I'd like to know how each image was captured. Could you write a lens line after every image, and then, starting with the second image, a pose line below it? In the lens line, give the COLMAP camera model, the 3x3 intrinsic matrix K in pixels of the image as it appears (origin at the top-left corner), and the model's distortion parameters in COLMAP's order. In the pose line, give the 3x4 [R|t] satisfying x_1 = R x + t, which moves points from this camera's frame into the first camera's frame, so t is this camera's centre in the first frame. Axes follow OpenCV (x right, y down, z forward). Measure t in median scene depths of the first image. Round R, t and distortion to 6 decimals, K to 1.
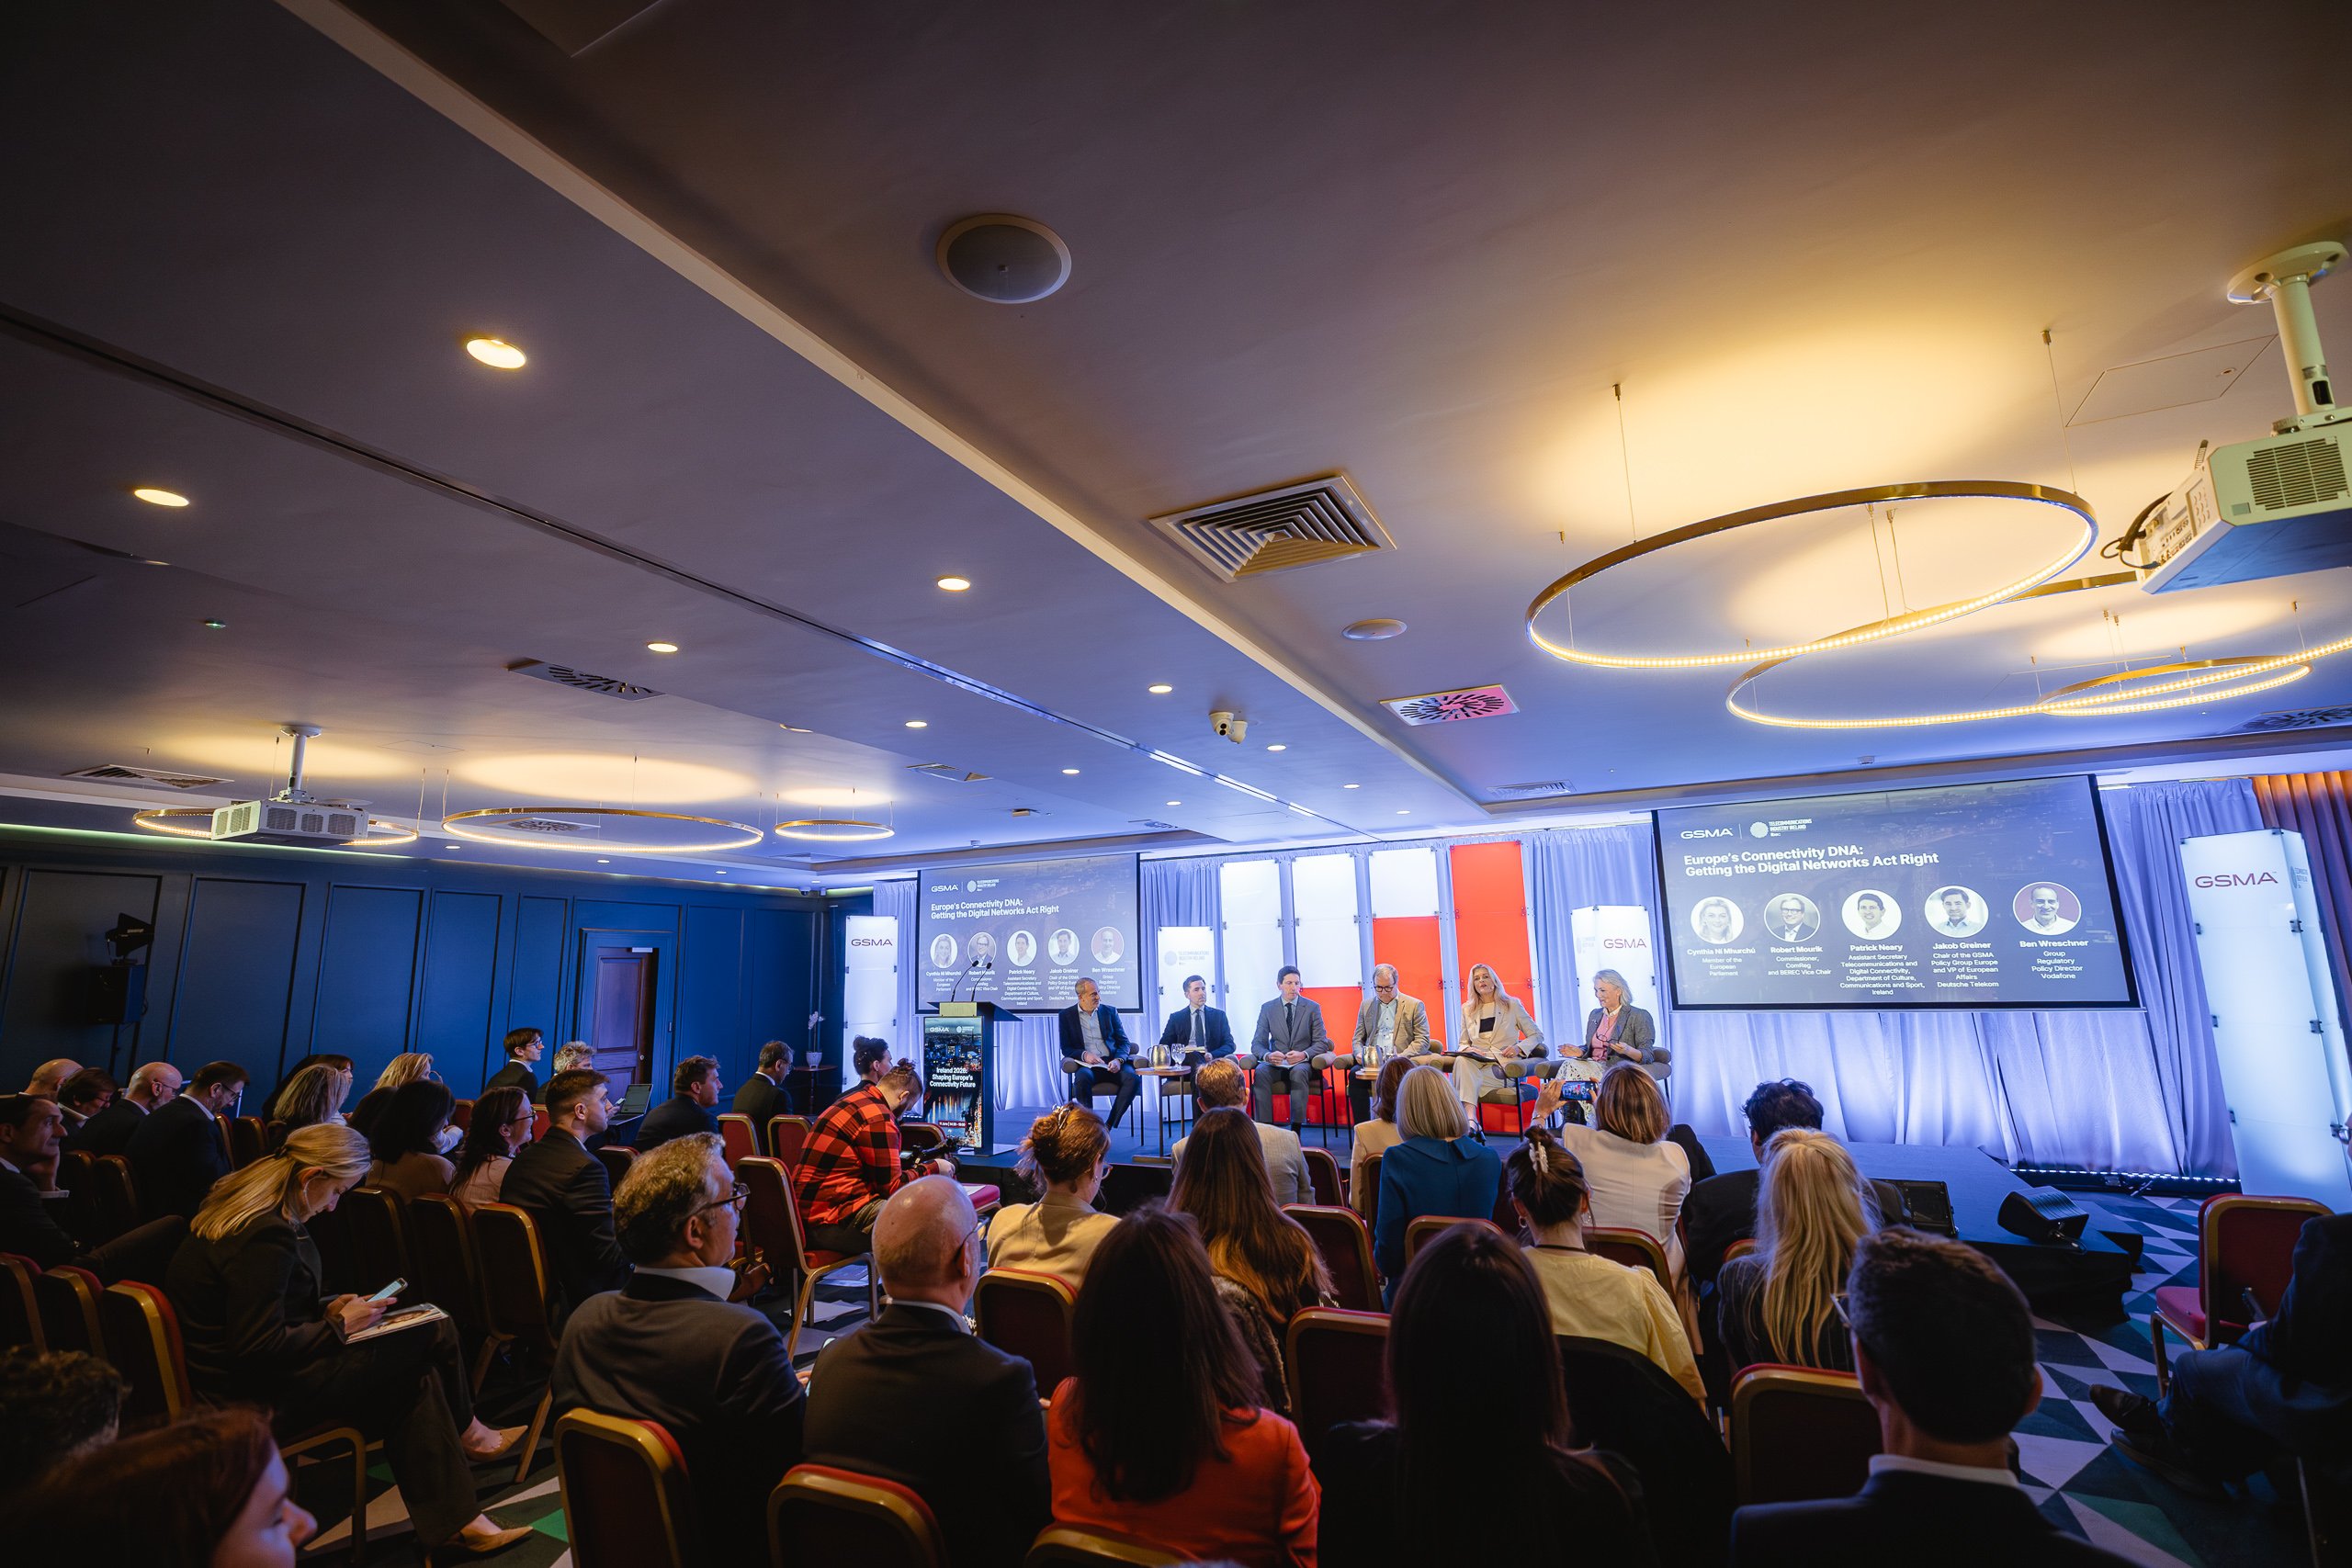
lens RADIAL K [[1038.8, 0, 1176.0], [0, 1038.8, 784.0], [0, 0, 1]] dist [-0.000667, 0.000052]
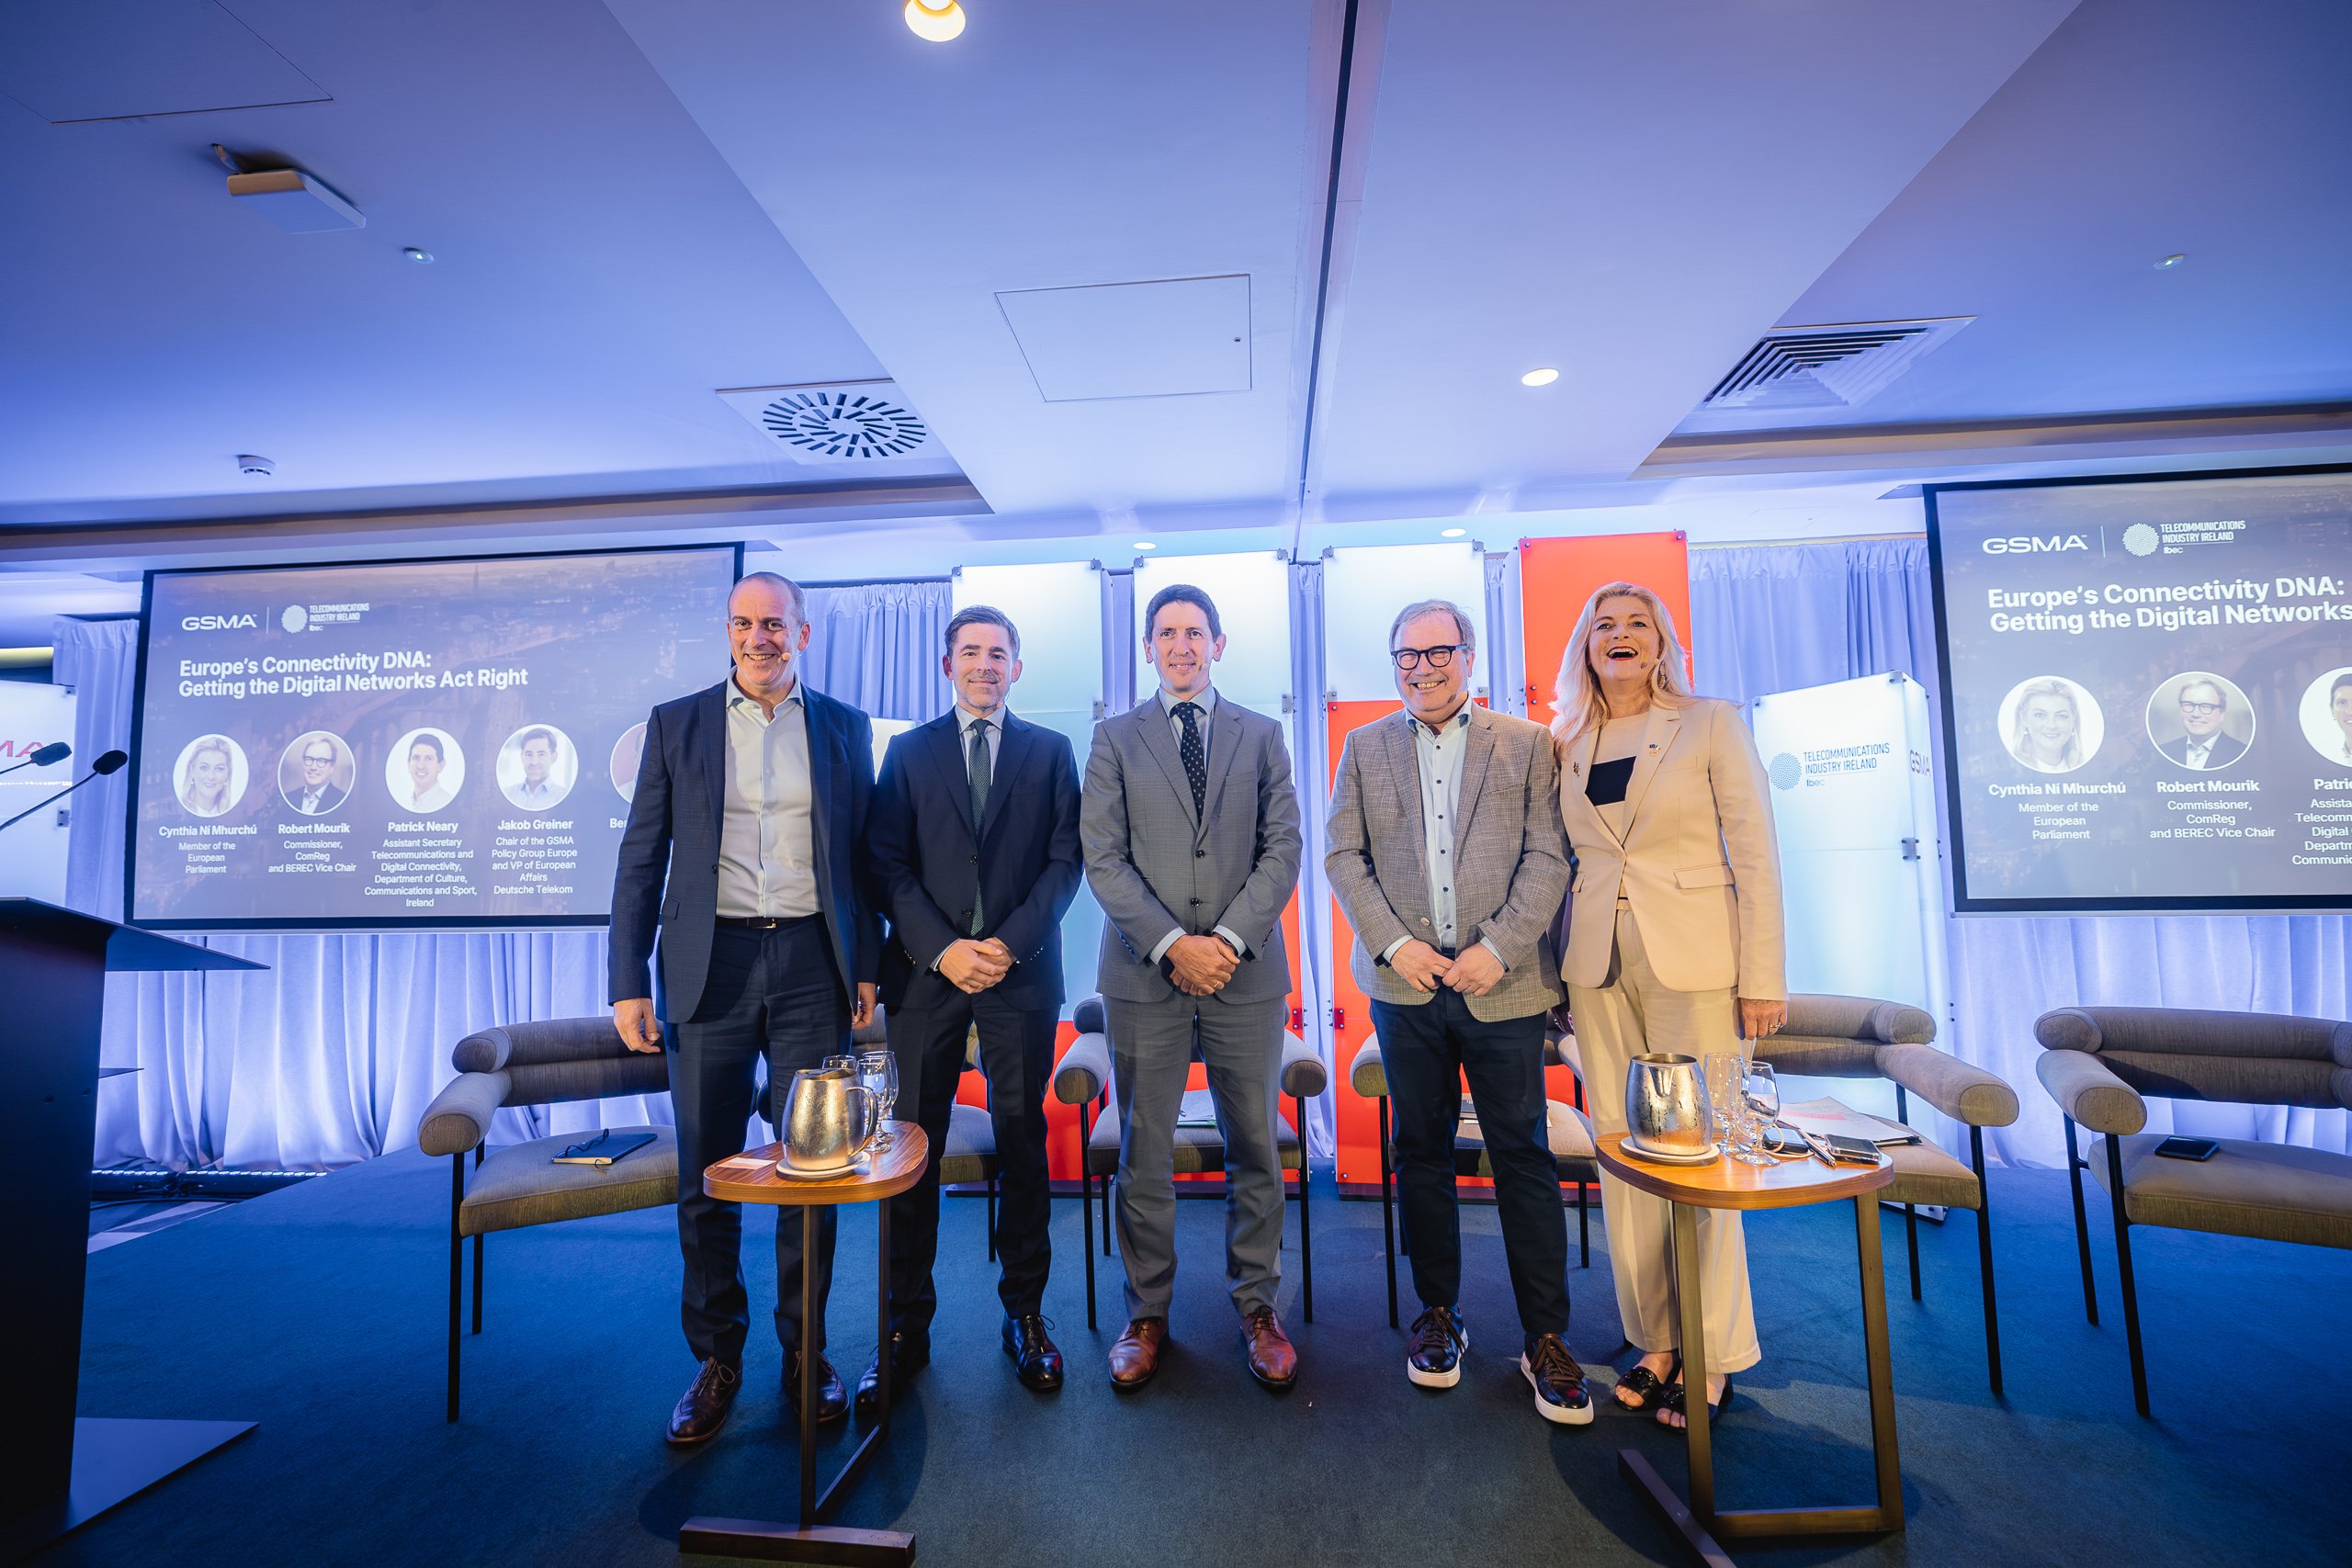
lens RADIAL K [[1038.8, 0, 1176.0], [0, 1038.8, 784.0], [0, 0, 1]] dist [-0.000667, 0.000052]
pose [[0.937124, 0.033874, 0.347349, -0.017260], [-0.068550, 0.993756, 0.088030, 0.144513], [-0.342198, -0.106305, 0.933595, 0.694413]]
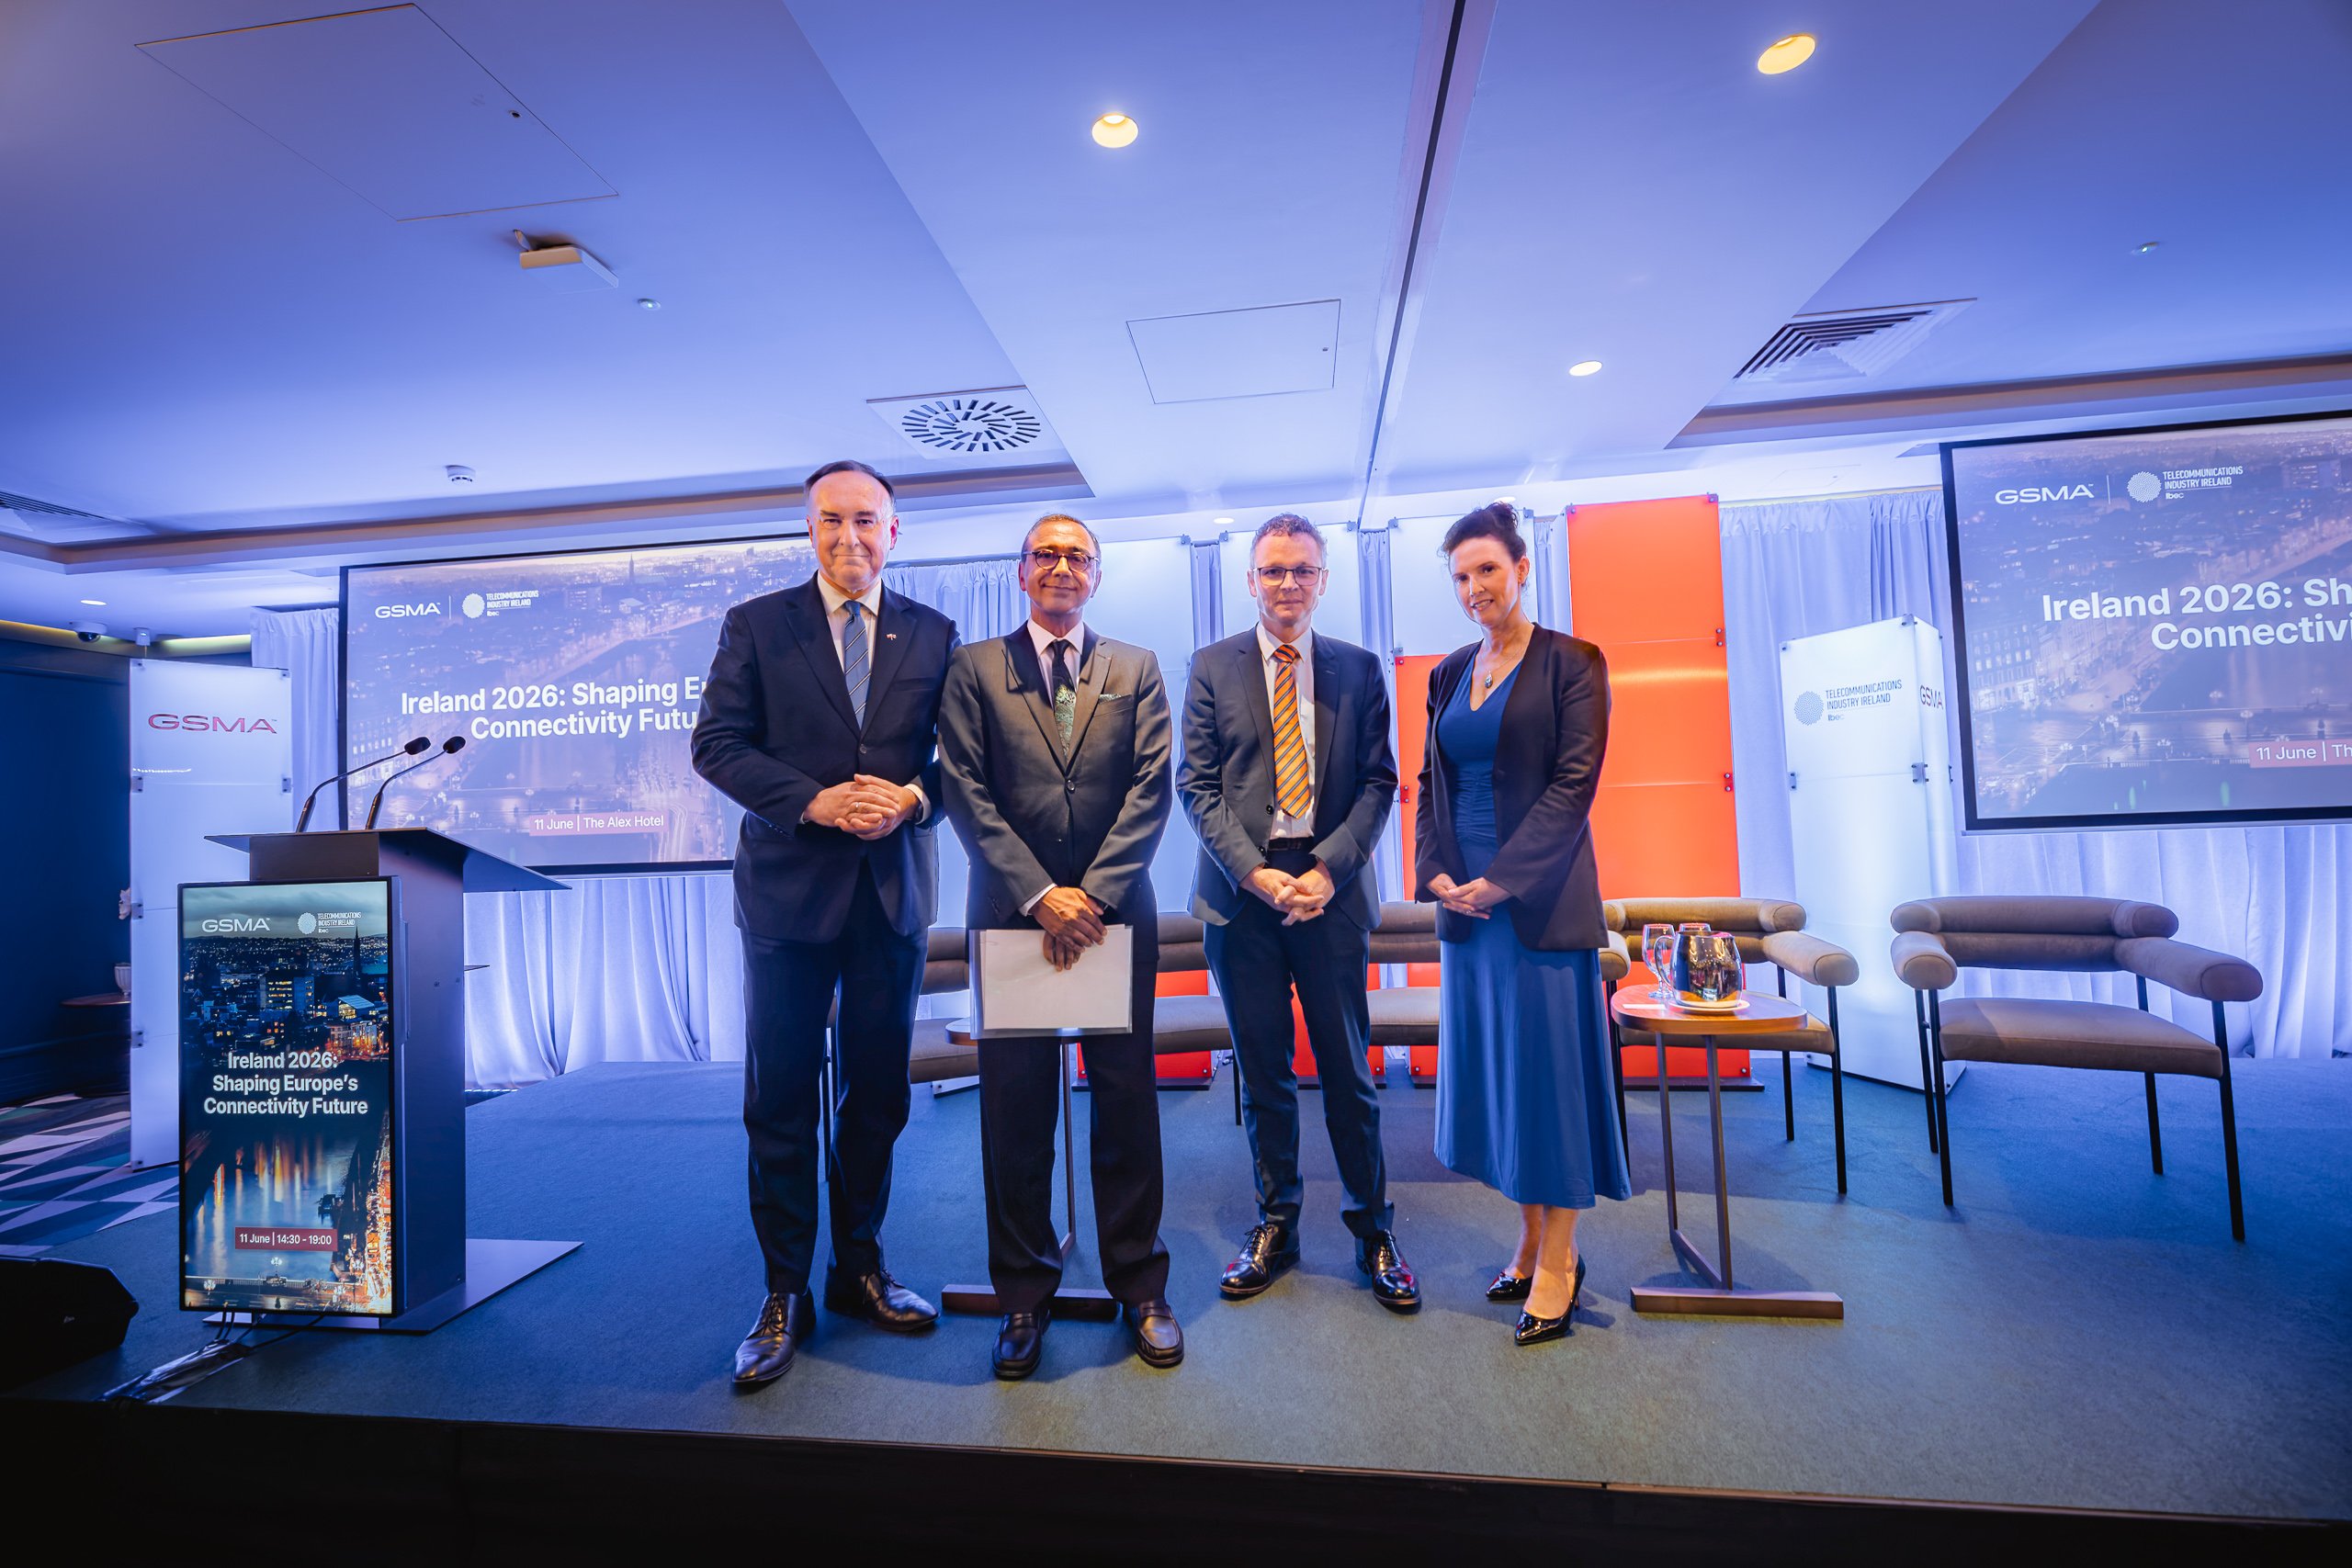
lens RADIAL K [[1039.3, 0, 1176.0], [0, 1039.3, 784.0], [0, 0, 1]] dist [0.021640, -0.010140]
pose [[0.948316, 0.000347, 0.317328, -0.068059], [-0.043009, 0.990912, 0.127448, 0.145837], [-0.314400, -0.134509, 0.939713, 0.636949]]
